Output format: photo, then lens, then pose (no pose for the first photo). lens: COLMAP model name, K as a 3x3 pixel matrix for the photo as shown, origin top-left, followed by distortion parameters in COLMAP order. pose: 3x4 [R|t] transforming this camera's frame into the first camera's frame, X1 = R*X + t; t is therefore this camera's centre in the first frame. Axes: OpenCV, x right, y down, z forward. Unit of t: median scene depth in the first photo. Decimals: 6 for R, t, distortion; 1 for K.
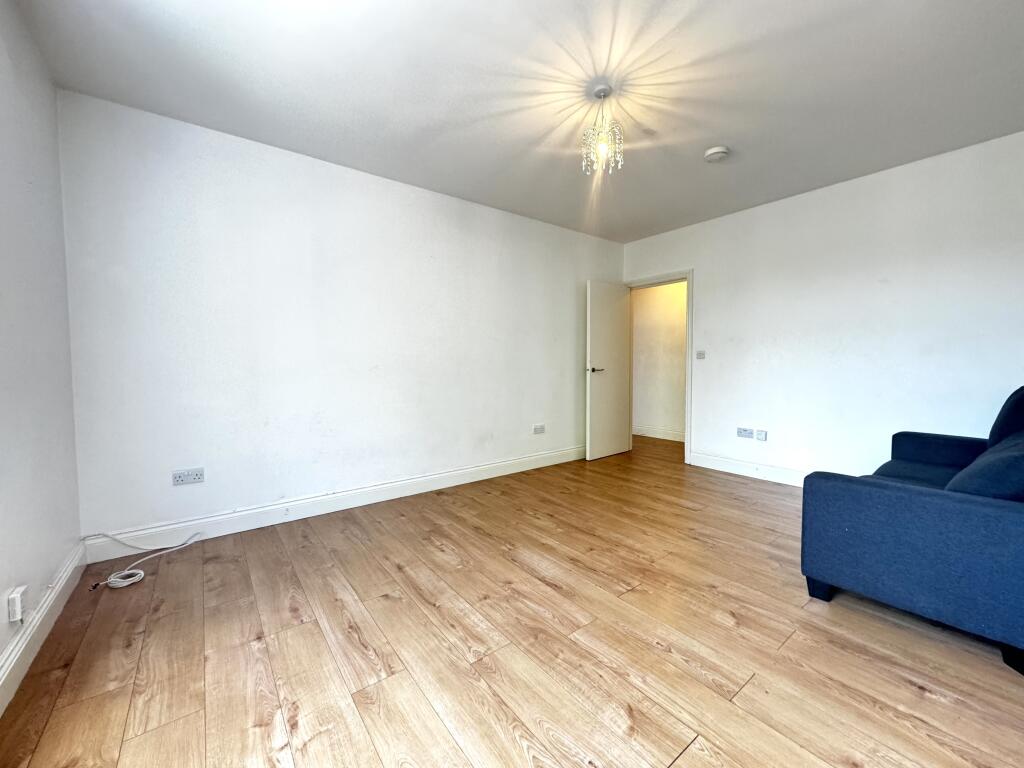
lens RADIAL K [[405.4, 0, 512.0], [0, 405.4, 384.0], [0, 0, 1]] dist [0.000614, 0.000057]
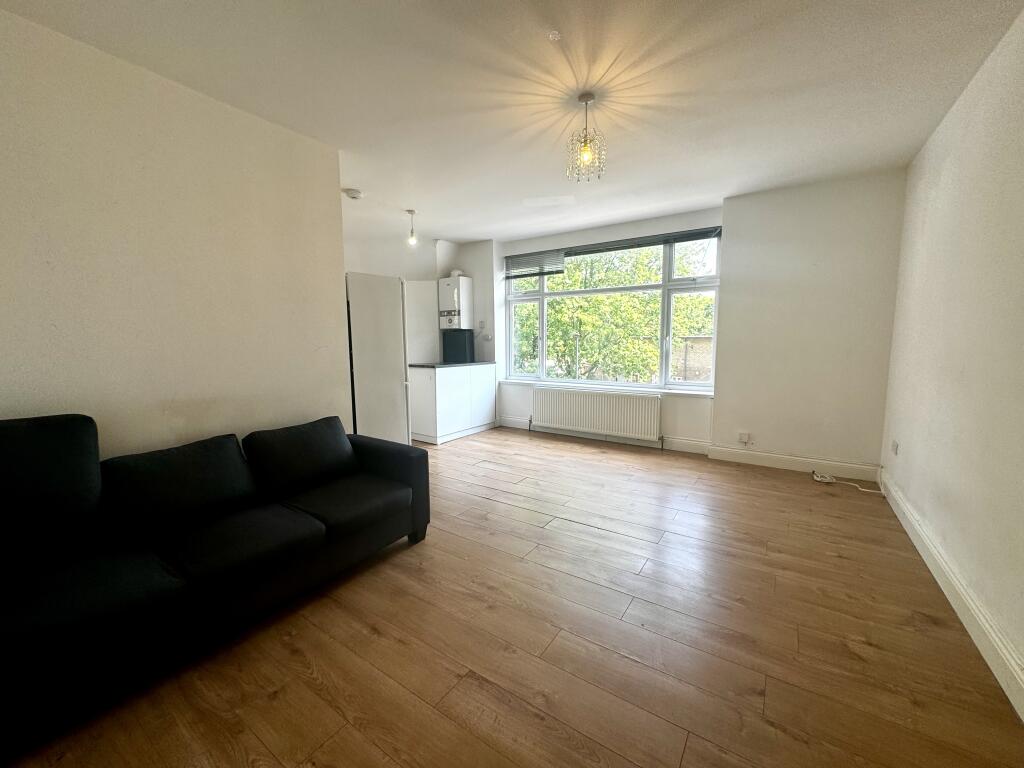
lens RADIAL K [[409.4, 0, 512.0], [0, 409.4, 384.0], [0, 0, 1]] dist [-0.000553, -0.000038]
pose [[-0.946752, 0.049727, -0.318099, 0.731952], [-0.003297, 0.986451, 0.164020, -0.170510], [0.321946, 0.156335, -0.933761, 1.921947]]
